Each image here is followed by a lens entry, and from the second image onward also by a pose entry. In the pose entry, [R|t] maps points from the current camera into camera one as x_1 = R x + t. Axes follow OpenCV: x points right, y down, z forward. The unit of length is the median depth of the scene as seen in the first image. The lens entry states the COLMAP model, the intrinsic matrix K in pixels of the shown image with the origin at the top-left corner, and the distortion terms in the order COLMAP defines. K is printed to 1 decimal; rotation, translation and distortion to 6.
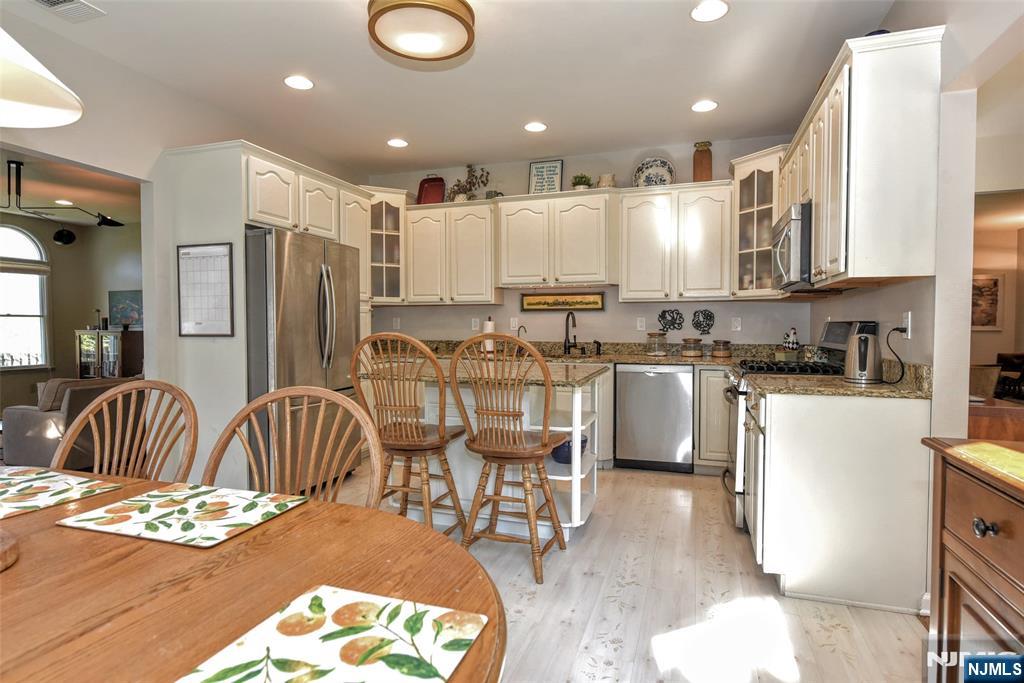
lens RADIAL K [[542.2, 0, 512.0], [0, 542.2, 341.5], [0, 0, 1]] dist [-0.005929, -0.000099]
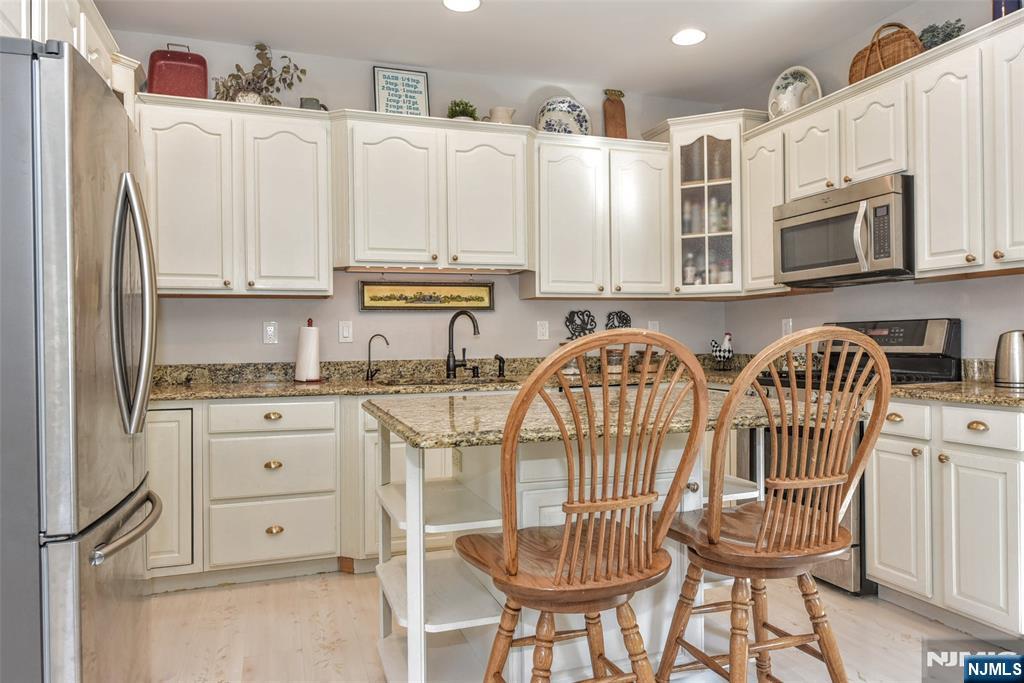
lens RADIAL K [[672.9, 0, 512.0], [0, 672.9, 341.5], [0, 0, 1]] dist [-0.011254, -0.001667]
pose [[0.783784, -0.010338, 0.620948, -0.330112], [0.032892, 0.999149, -0.024883, 0.002197], [-0.620162, 0.039928, 0.783457, 0.344748]]
